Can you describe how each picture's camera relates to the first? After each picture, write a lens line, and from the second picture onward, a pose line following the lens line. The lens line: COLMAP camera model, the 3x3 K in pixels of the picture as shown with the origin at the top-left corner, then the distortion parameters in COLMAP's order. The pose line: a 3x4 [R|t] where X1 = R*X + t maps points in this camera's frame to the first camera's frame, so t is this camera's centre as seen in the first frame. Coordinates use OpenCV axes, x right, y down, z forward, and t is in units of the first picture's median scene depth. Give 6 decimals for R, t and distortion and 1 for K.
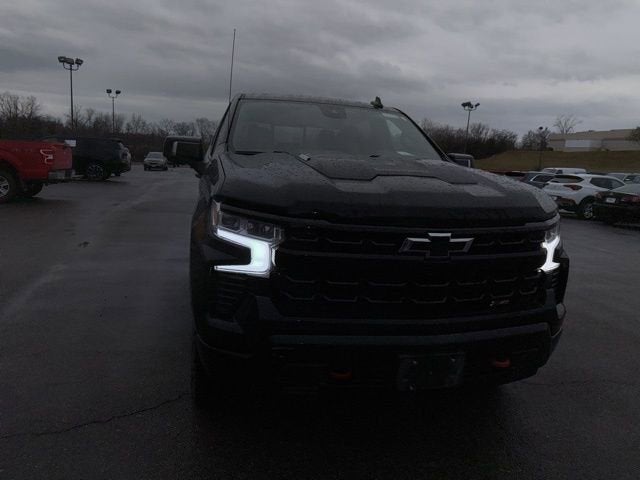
lens RADIAL K [[455.2, 0, 340.6], [0, 455.2, 229.0], [0, 0, 1]] dist [0.076798, -0.105041]
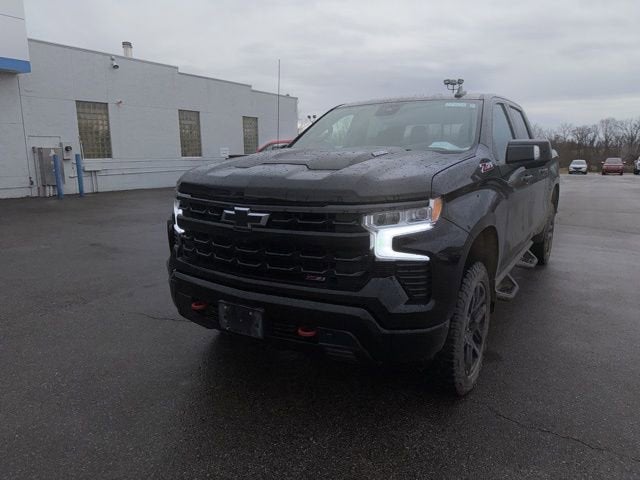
lens RADIAL K [[455.2, 0, 340.6], [0, 455.2, 229.0], [0, 0, 1]] dist [0.076798, -0.105041]
pose [[0.697841, 0.067434, -0.713071, 1.257849], [-0.078103, 0.996786, 0.017830, 0.023214], [0.711982, 0.043251, 0.700865, 0.313536]]
